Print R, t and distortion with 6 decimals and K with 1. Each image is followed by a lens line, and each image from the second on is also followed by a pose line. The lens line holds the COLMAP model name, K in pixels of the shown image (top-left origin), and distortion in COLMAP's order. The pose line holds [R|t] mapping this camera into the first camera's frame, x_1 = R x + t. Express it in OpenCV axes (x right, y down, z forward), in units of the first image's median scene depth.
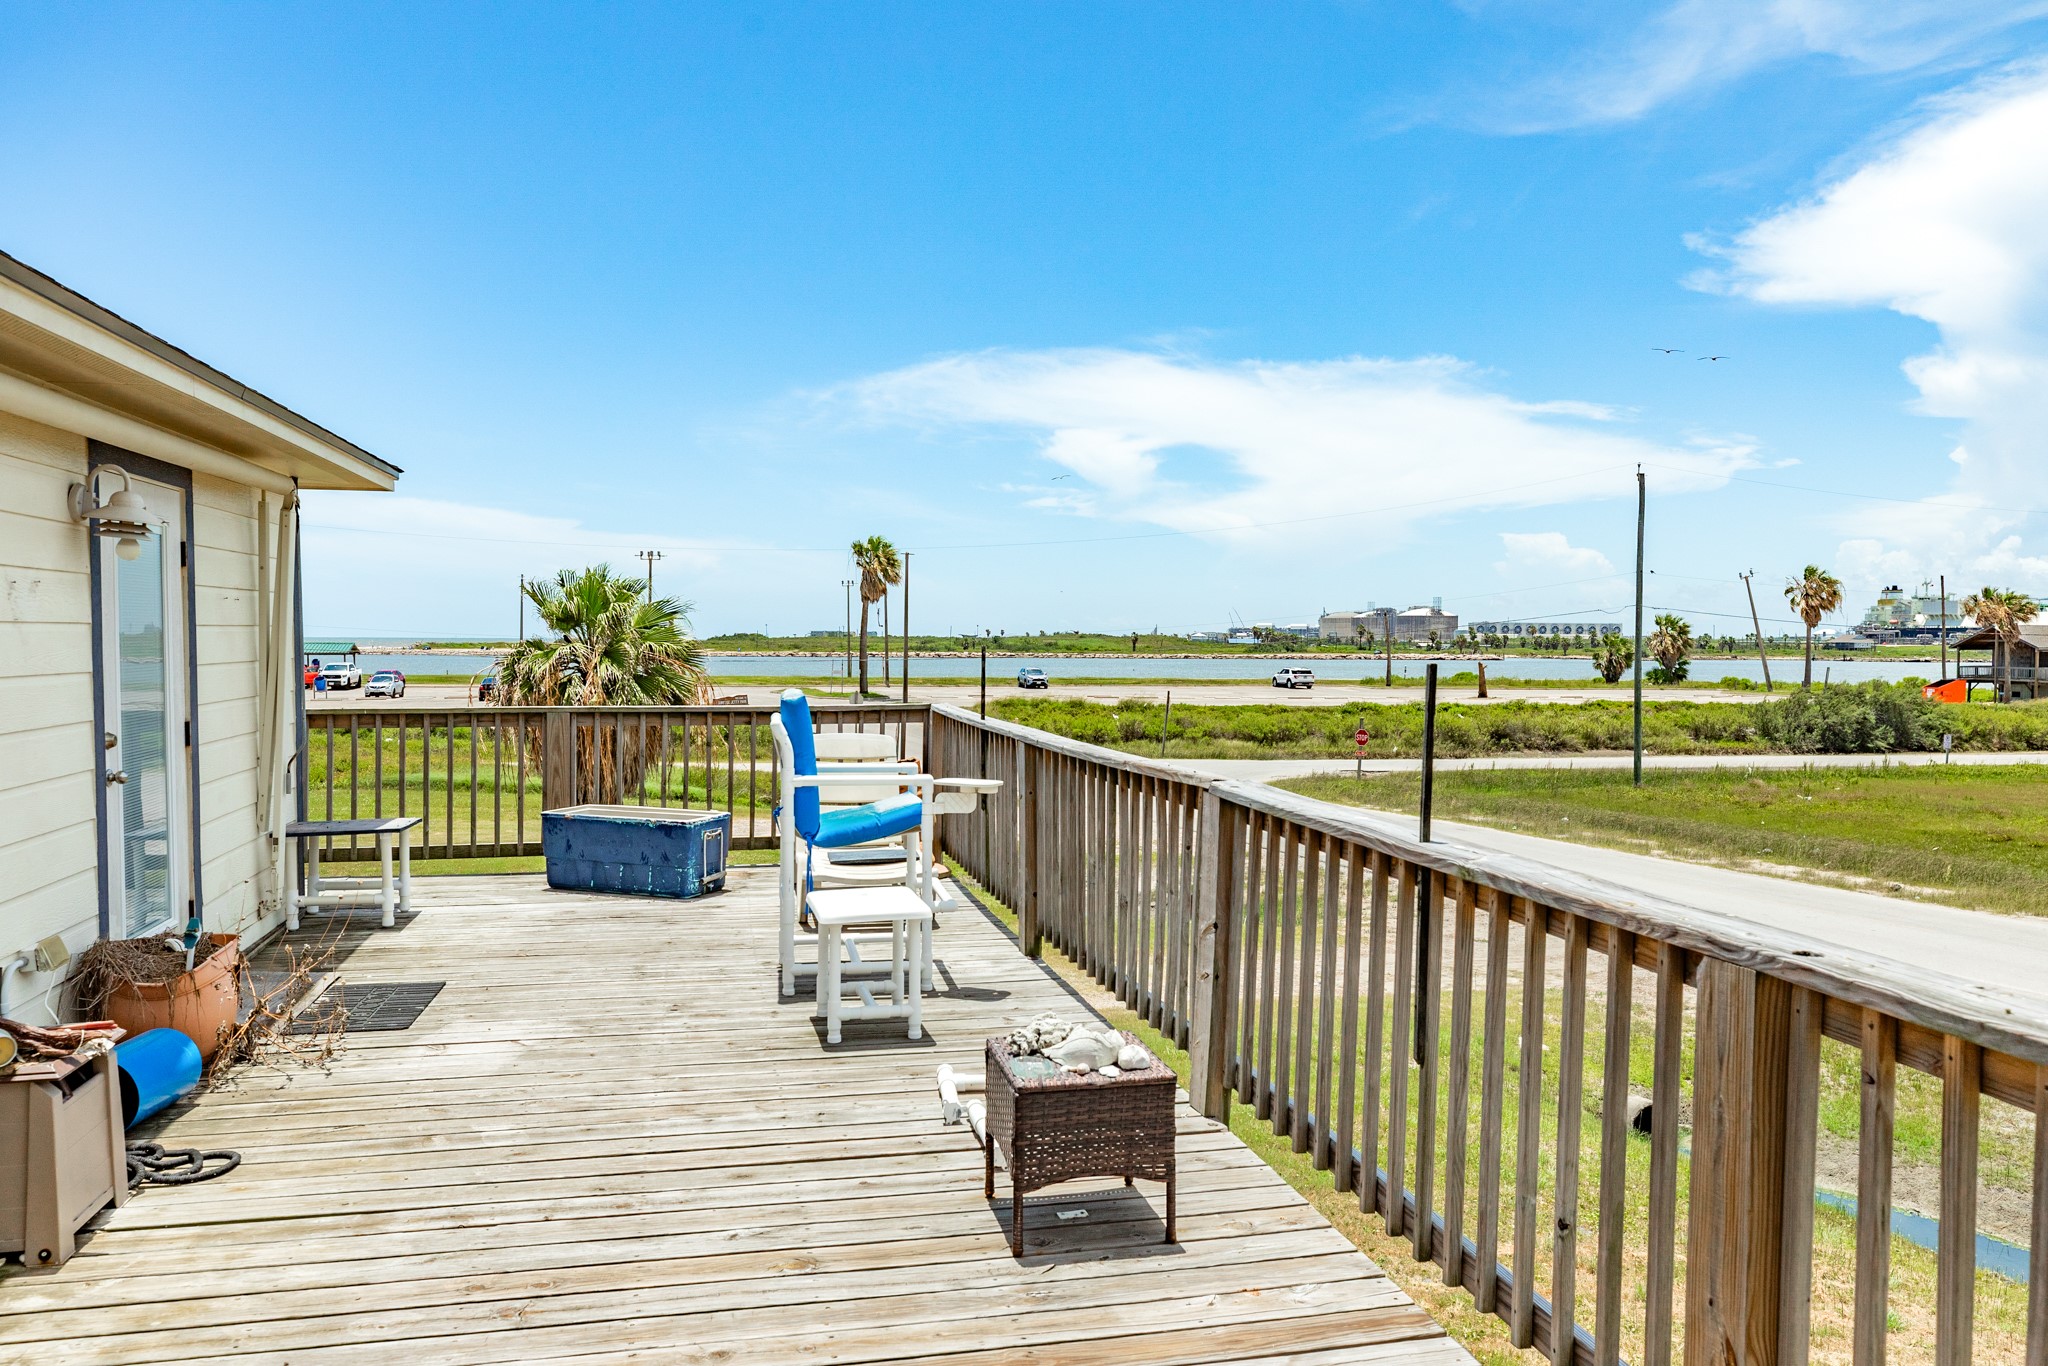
lens RADIAL K [[1607.7, 0, 1024.0], [0, 1607.7, 683.0], [0, 0, 1]] dist [0.025632, 0.003216]
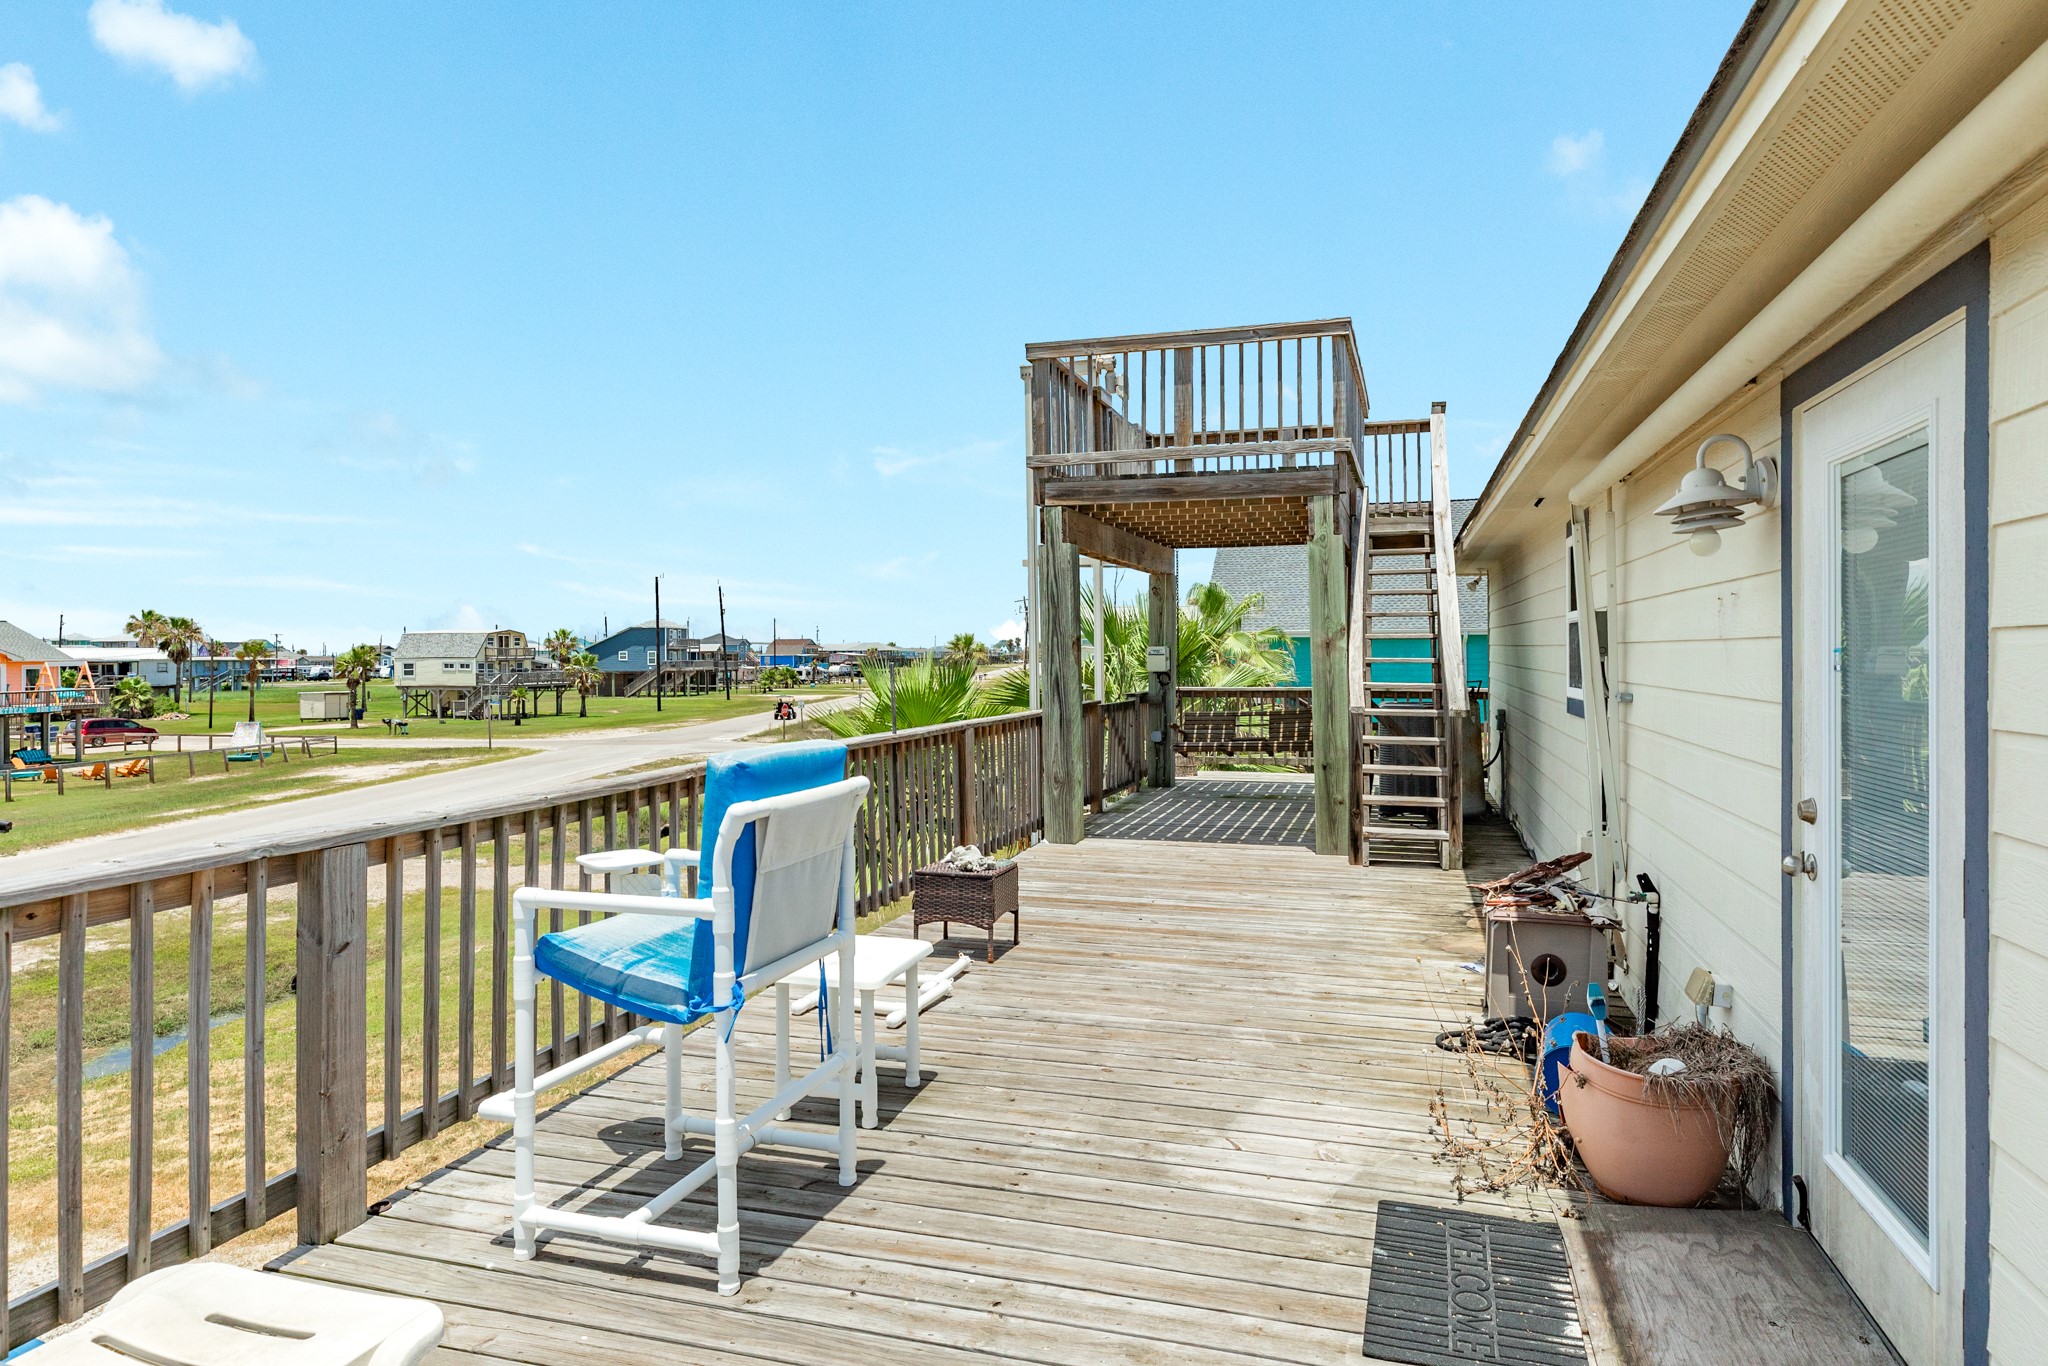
lens RADIAL K [[1203.8, 0, 1024.0], [0, 1203.8, 683.0], [0, 0, 1]] dist [0.001036, 0.000189]
pose [[-0.879866, -0.014869, 0.474989, -0.571123], [0.011455, 0.998556, 0.052478, -0.056078], [-0.475084, 0.051615, -0.878426, 1.776468]]
